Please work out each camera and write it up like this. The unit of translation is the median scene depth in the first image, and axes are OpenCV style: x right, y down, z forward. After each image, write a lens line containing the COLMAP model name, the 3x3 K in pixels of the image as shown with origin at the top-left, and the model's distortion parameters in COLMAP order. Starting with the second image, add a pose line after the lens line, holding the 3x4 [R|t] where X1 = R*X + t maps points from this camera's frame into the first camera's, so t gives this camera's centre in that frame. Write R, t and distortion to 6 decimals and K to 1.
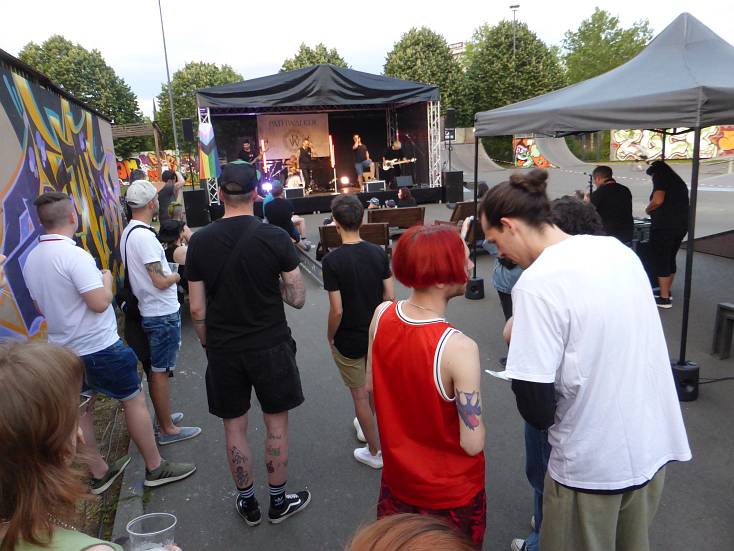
lens RADIAL K [[517.9, 0, 367.0], [0, 517.9, 275.5], [0, 0, 1]] dist [-0.050203, 0.050369]
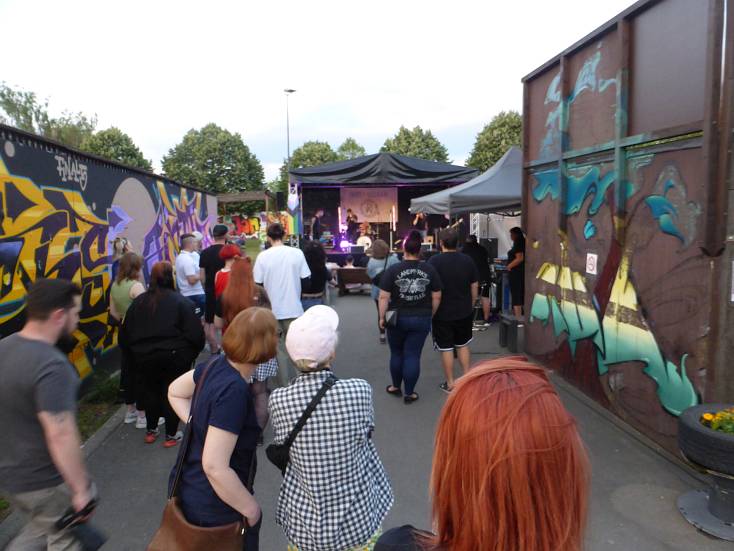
lens RADIAL K [[521.3, 0, 367.0], [0, 521.3, 275.5], [0, 0, 1]] dist [-0.075356, 0.066510]
pose [[0.971182, 0.059345, -0.230832, 0.172657], [-0.086918, 0.989992, -0.111176, 0.042781], [0.221924, 0.128036, 0.966621, -0.214596]]
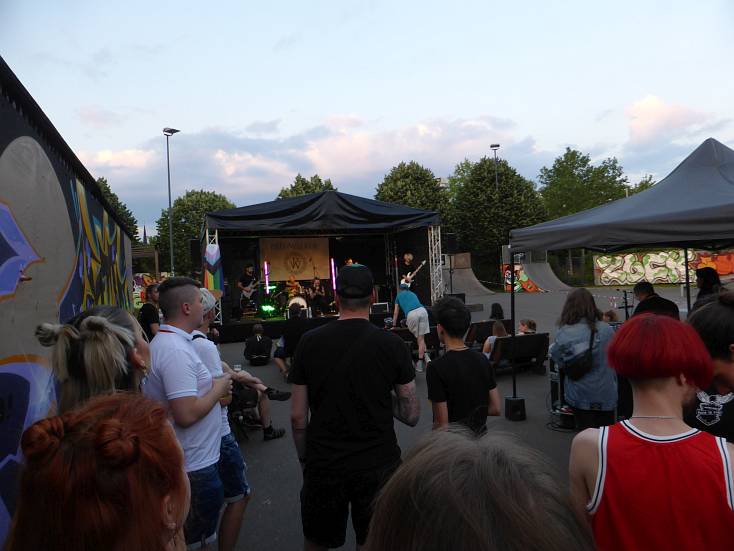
lens RADIAL K [[520.9, 0, 361.2], [0, 520.9, 278.9], [0, 0, 1]] dist [-0.077686, 0.113995]
pose [[0.999723, 0.006357, 0.022678, -0.038715], [-0.000938, 0.972875, -0.231329, 0.004092], [-0.023533, 0.231244, 0.972611, 0.017173]]
